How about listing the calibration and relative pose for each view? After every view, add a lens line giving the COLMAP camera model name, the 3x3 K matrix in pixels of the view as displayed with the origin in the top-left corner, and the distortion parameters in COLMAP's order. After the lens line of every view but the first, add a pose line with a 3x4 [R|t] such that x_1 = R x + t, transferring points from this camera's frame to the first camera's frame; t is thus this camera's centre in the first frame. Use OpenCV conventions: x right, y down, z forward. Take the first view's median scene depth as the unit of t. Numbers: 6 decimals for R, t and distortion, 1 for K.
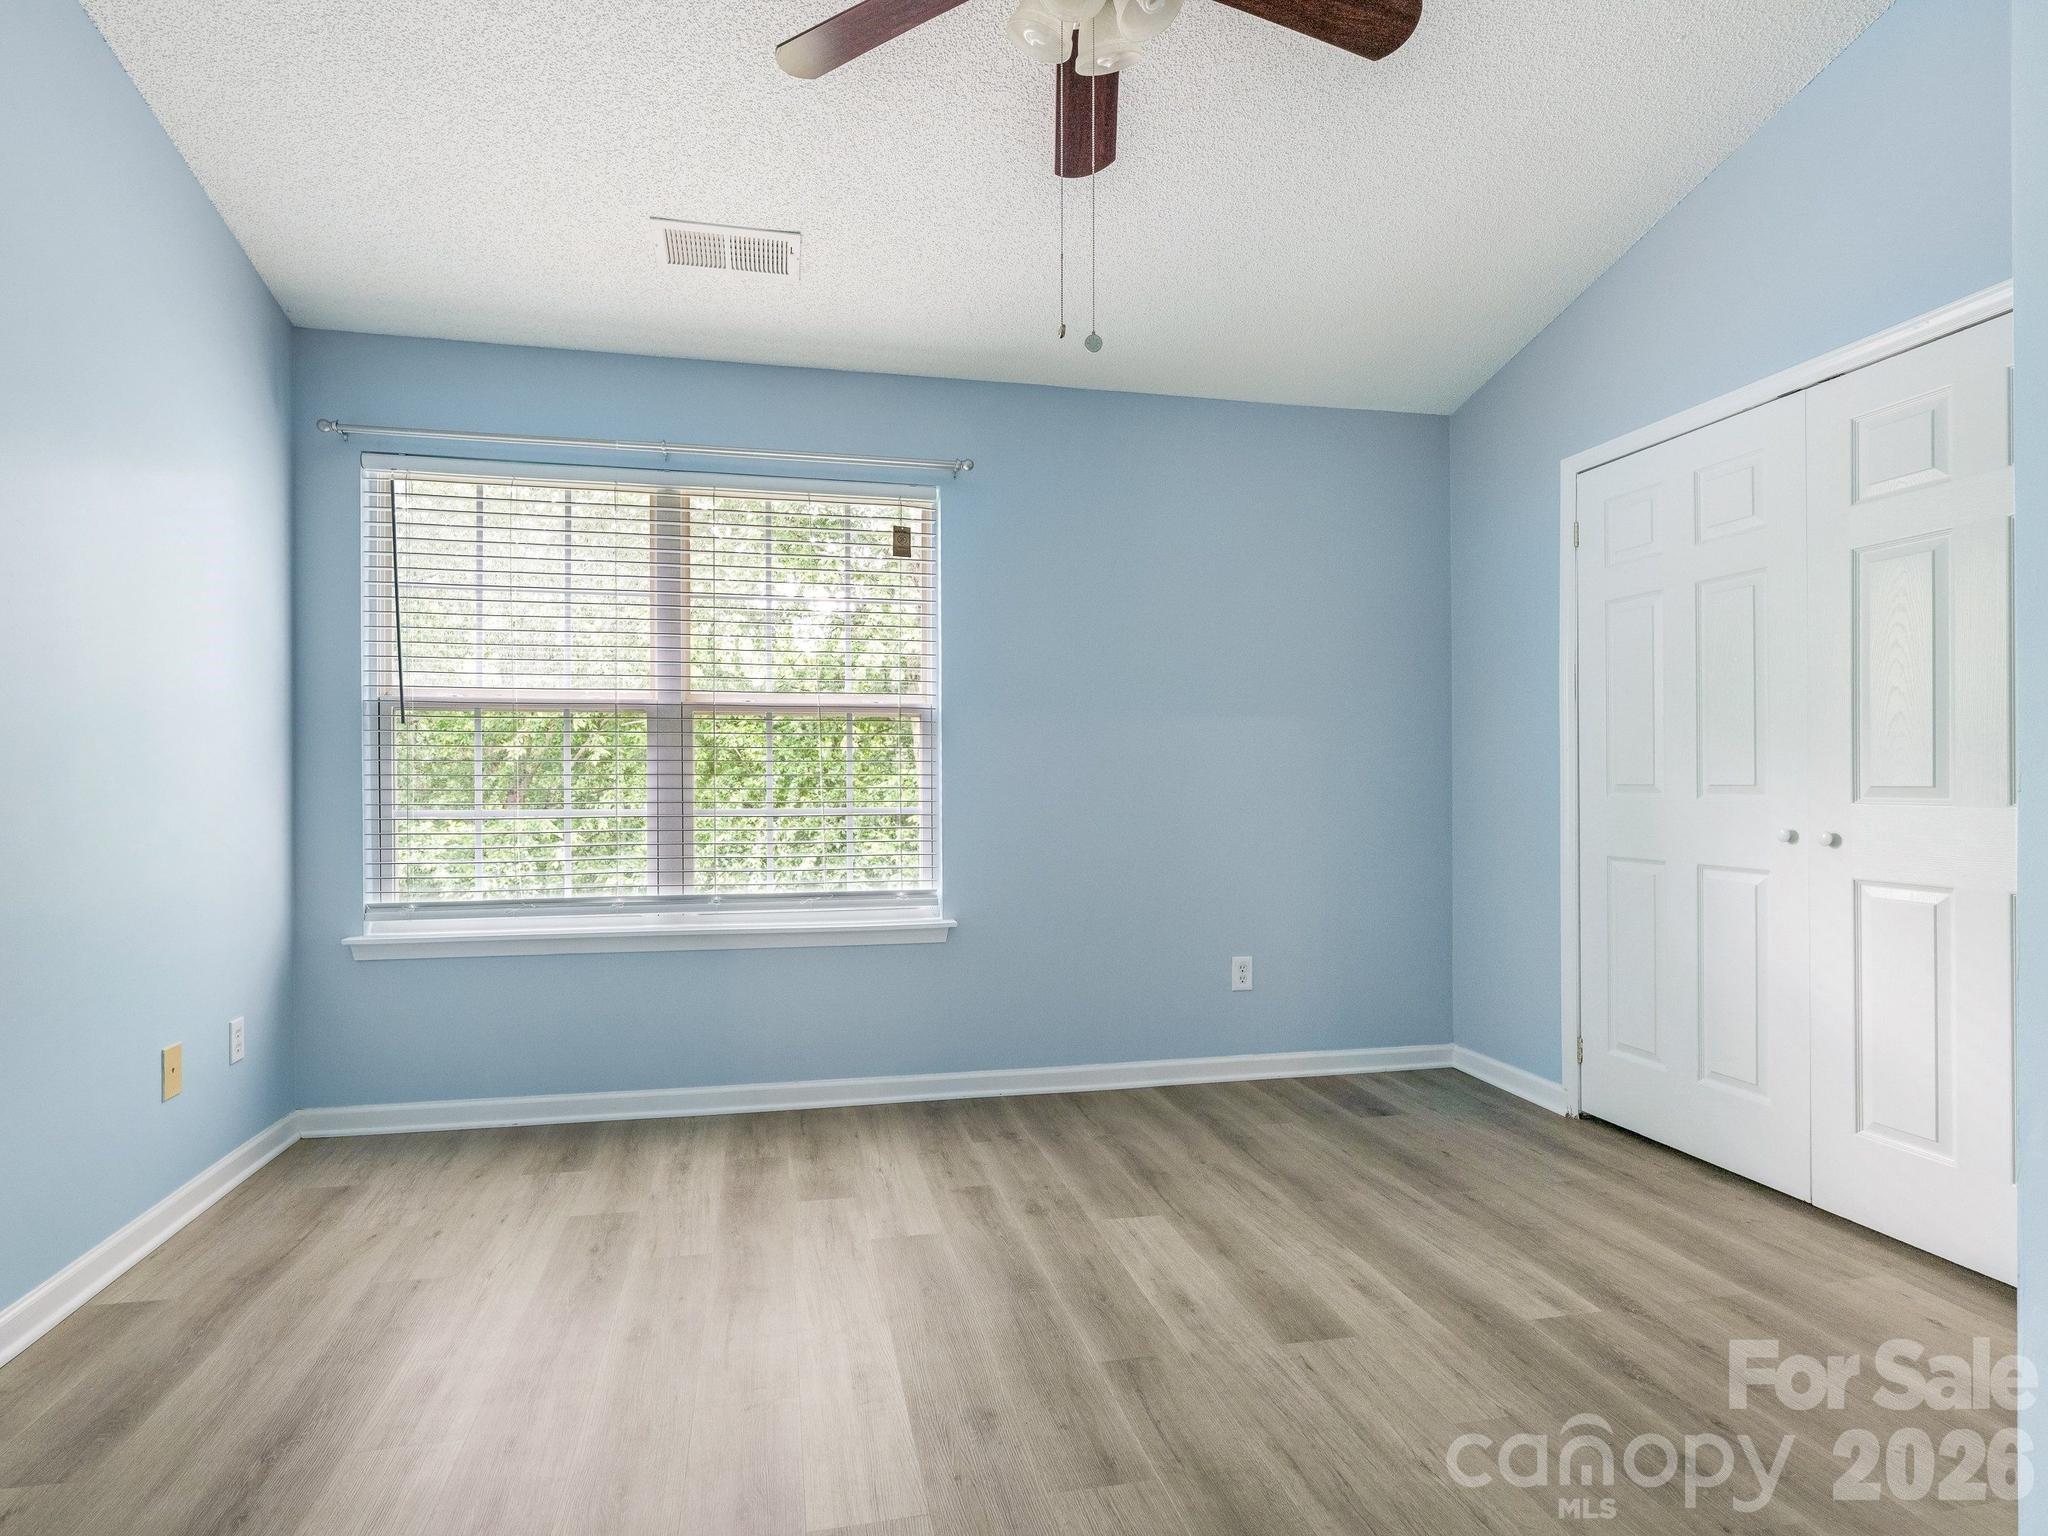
lens RADIAL K [[1032.2, 0, 1008.0], [0, 1032.2, 774.8], [0, 0, 1]] dist [-0.003461, -0.000543]
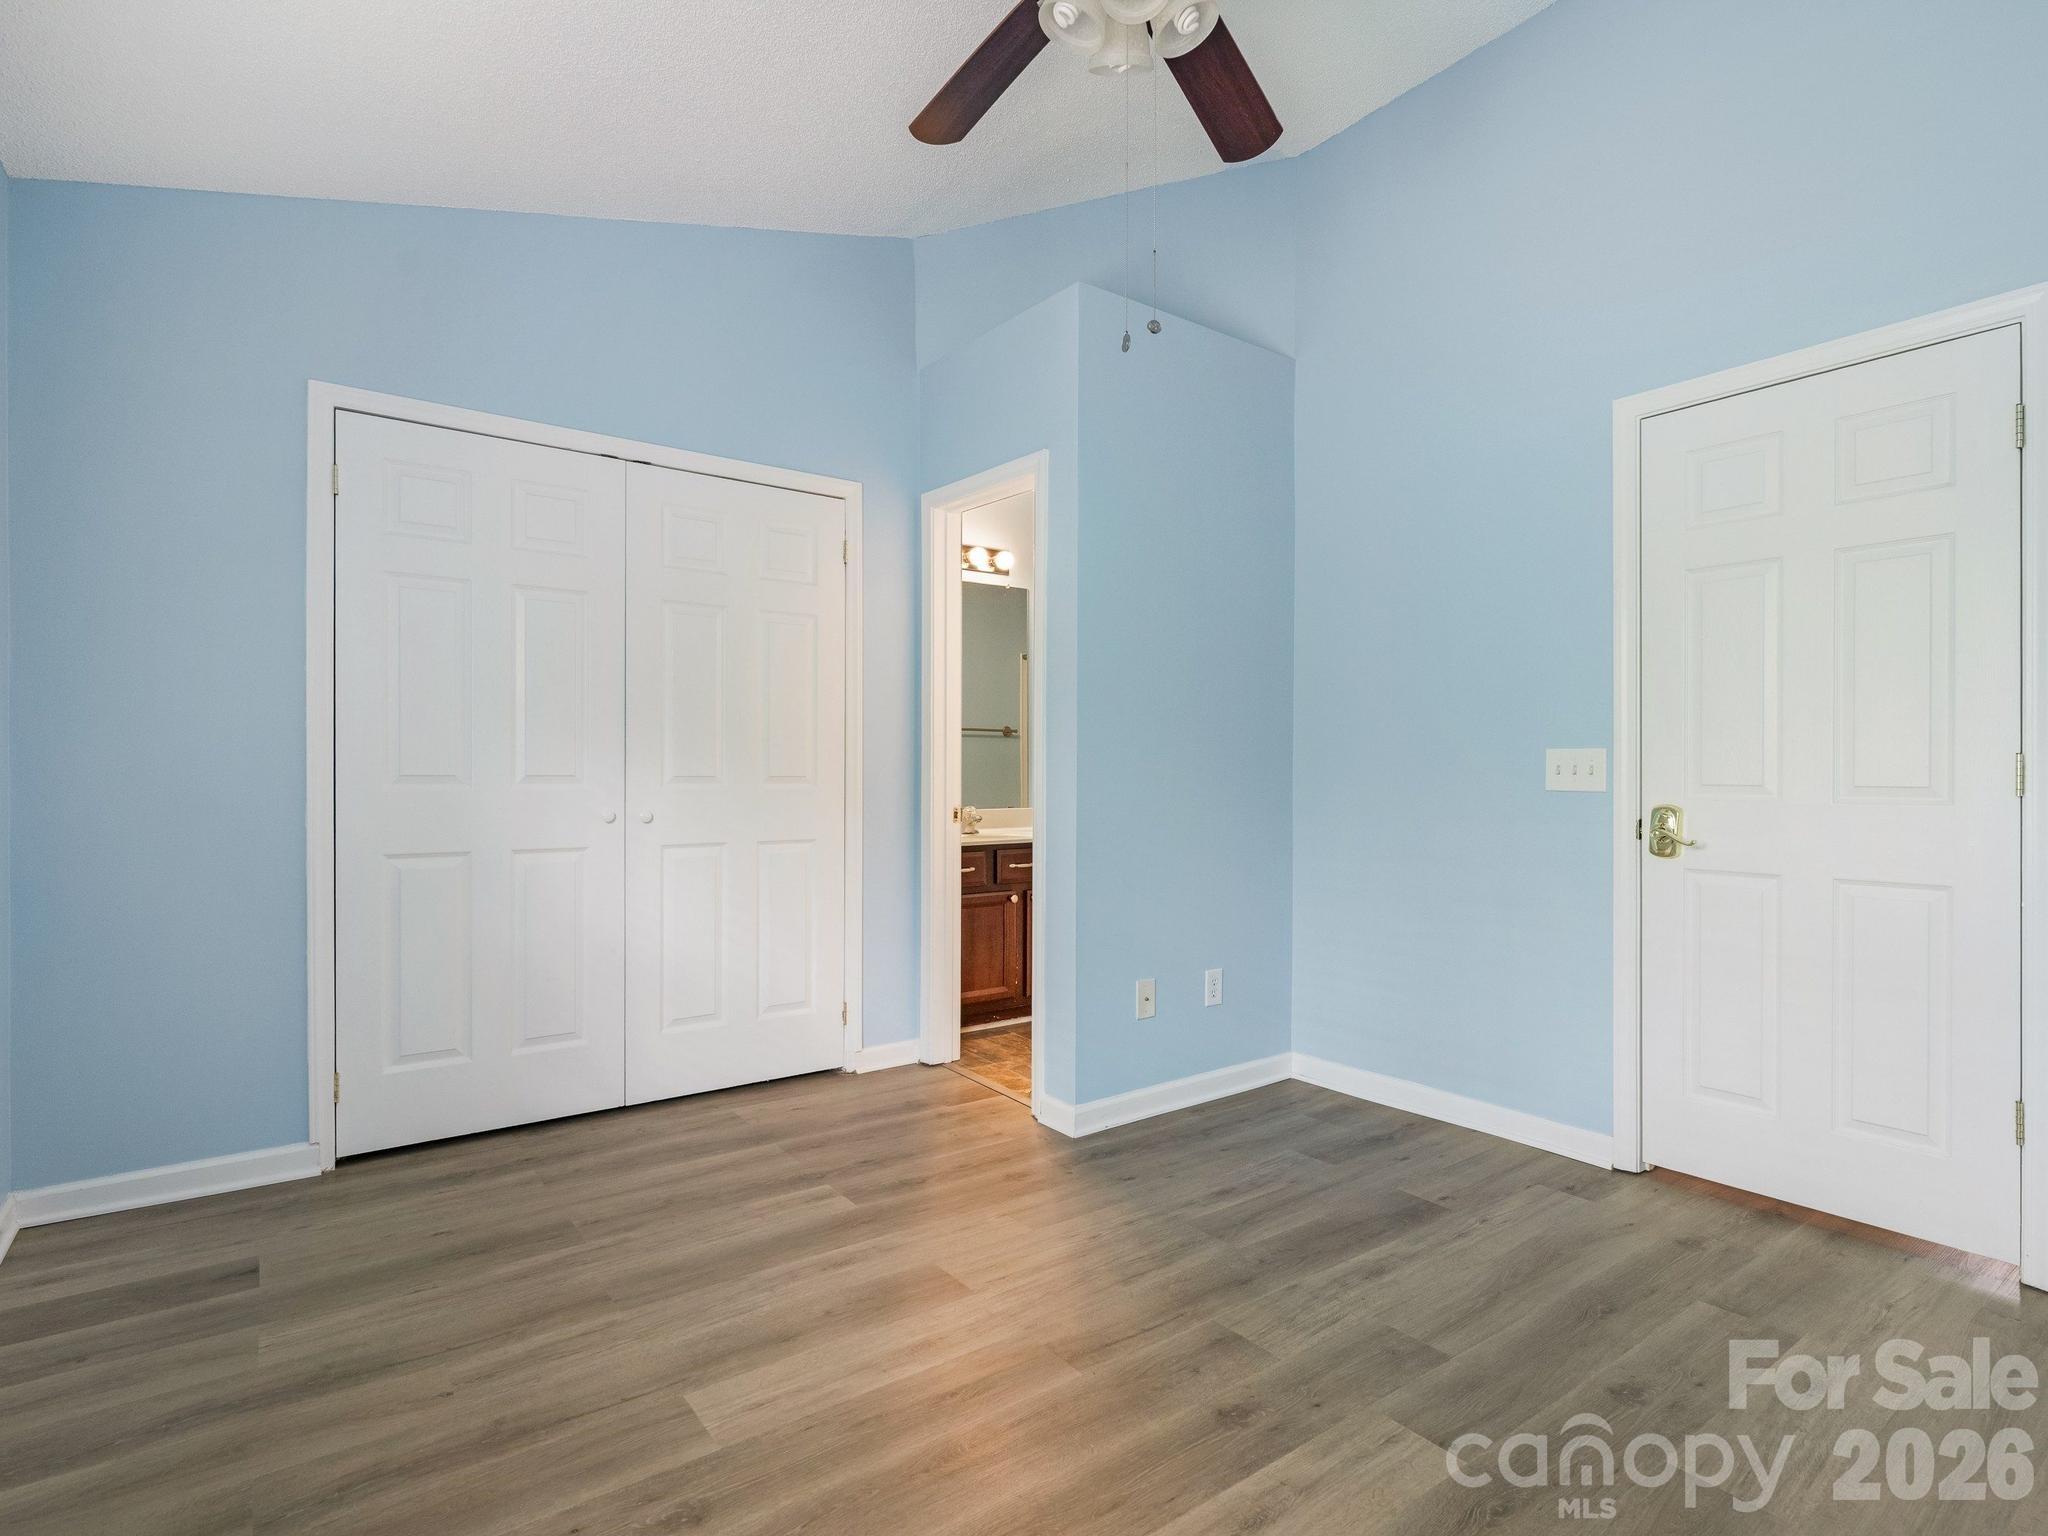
lens RADIAL K [[1032.2, 0, 1006.9], [0, 1032.2, 772.8], [0, 0, 1]] dist [-0.003461, -0.000543]
pose [[-0.382956, -0.003803, 0.923759, -0.552471], [-0.009588, 0.999954, 0.000141, 0.001535], [-0.923717, -0.008803, -0.382975, 1.016320]]
